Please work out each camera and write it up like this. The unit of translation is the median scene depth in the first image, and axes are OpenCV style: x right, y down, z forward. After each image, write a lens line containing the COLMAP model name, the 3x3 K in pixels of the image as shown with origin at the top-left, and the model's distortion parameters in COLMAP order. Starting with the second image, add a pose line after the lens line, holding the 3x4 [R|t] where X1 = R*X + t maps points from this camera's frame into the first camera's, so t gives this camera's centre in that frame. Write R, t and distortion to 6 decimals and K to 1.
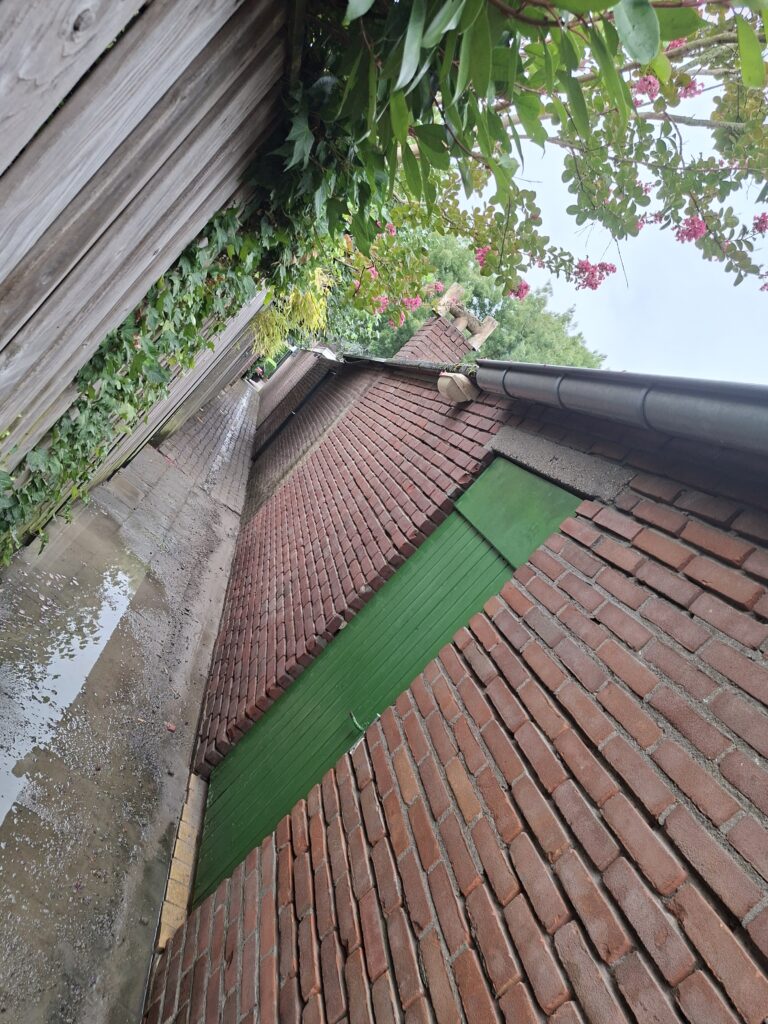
lens RADIAL K [[709.7, 0, 384.9], [0, 709.7, 510.2], [0, 0, 1]] dist [0.052694, -0.053445]
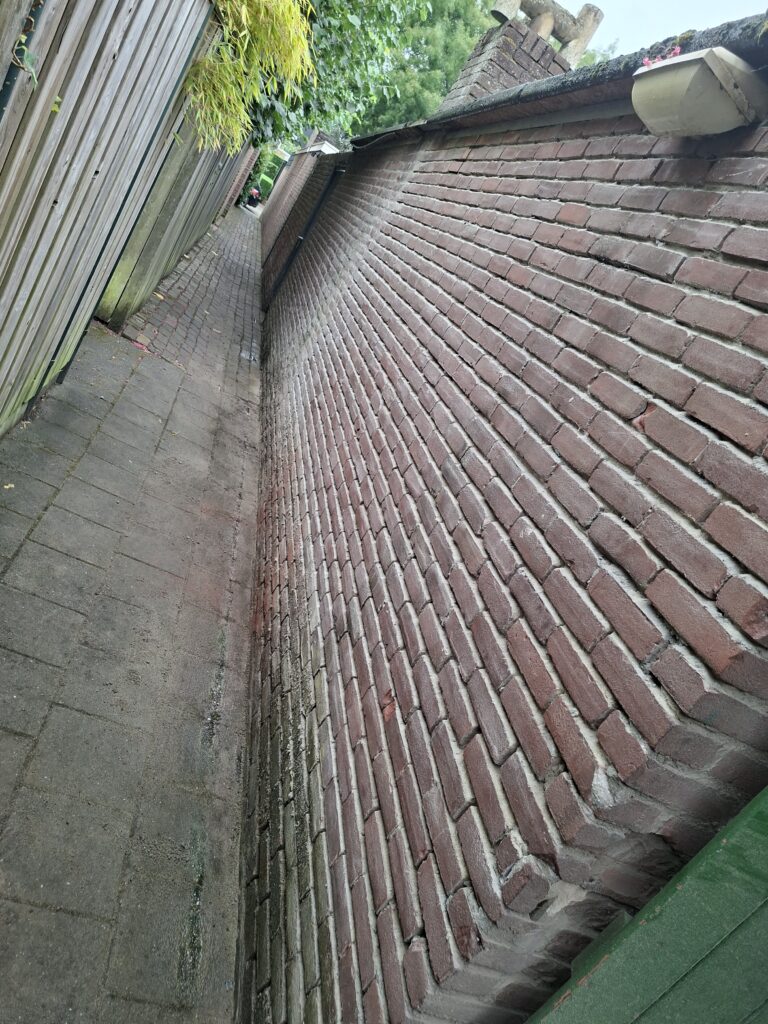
lens RADIAL K [[709.7, 0, 384.0], [0, 709.7, 517.1], [0, 0, 1]] dist [0.052694, -0.053445]
pose [[0.982286, -0.164158, -0.090364, -0.030502], [0.181960, 0.950814, 0.250686, -0.041601], [0.044768, -0.262688, 0.963842, 0.273668]]
